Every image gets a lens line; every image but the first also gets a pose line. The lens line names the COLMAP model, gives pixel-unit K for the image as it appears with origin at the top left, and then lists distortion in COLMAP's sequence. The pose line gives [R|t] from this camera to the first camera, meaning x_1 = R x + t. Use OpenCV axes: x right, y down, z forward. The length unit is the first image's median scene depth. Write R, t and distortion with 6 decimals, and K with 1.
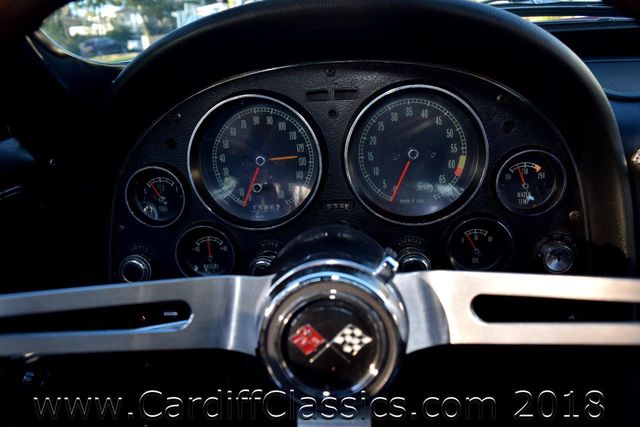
lens RADIAL K [[492.5, 0, 320.0], [0, 492.5, 213.5], [0, 0, 1]] dist [-0.016294, 0.003608]
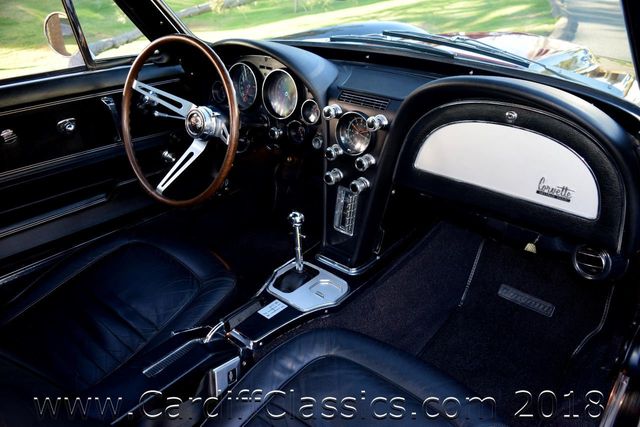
lens RADIAL K [[492.5, 0, 320.0], [0, 492.5, 213.5], [0, 0, 1]] dist [-0.016294, 0.003608]
pose [[0.817174, 0.316673, -0.481607, 1.893380], [-0.251438, 0.947712, 0.196521, -0.073852], [0.518658, -0.039497, 0.854069, -1.305707]]
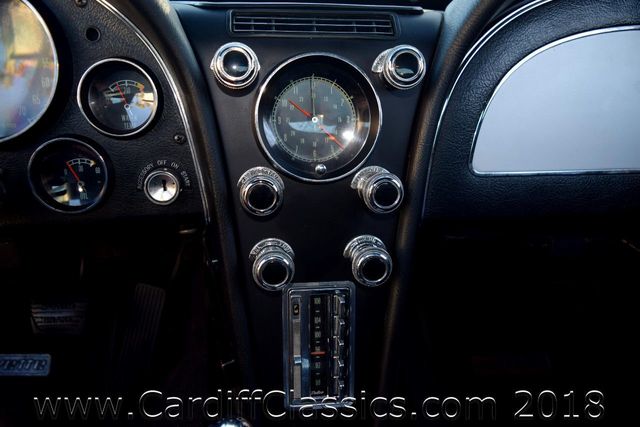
lens RADIAL K [[492.5, 0, 320.0], [0, 492.5, 213.5], [0, 0, 1]] dist [-0.016294, 0.003608]
pose [[0.974958, -0.008126, 0.222240, 0.554417], [0.022227, 0.997889, -0.061023, 0.197303], [-0.221275, 0.064435, 0.973080, 0.069962]]
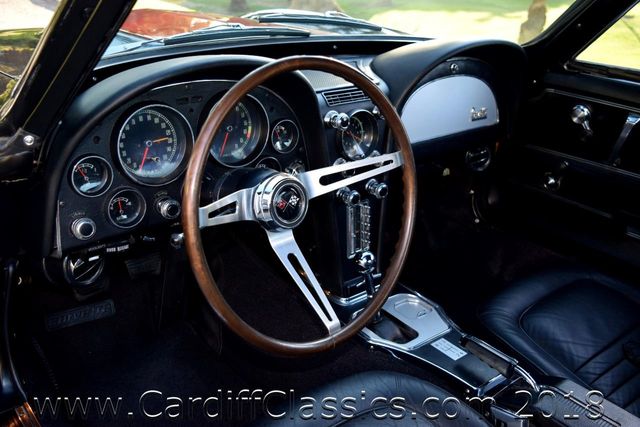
lens RADIAL K [[609.5, 0, 320.0], [0, 609.5, 213.5], [0, 0, 1]] dist [-0.028374, -0.010004]
pose [[0.702639, -0.207225, 0.680703, -1.169262], [0.165121, 0.978024, 0.127295, -0.045302], [-0.692122, 0.022956, 0.721415, -0.843780]]
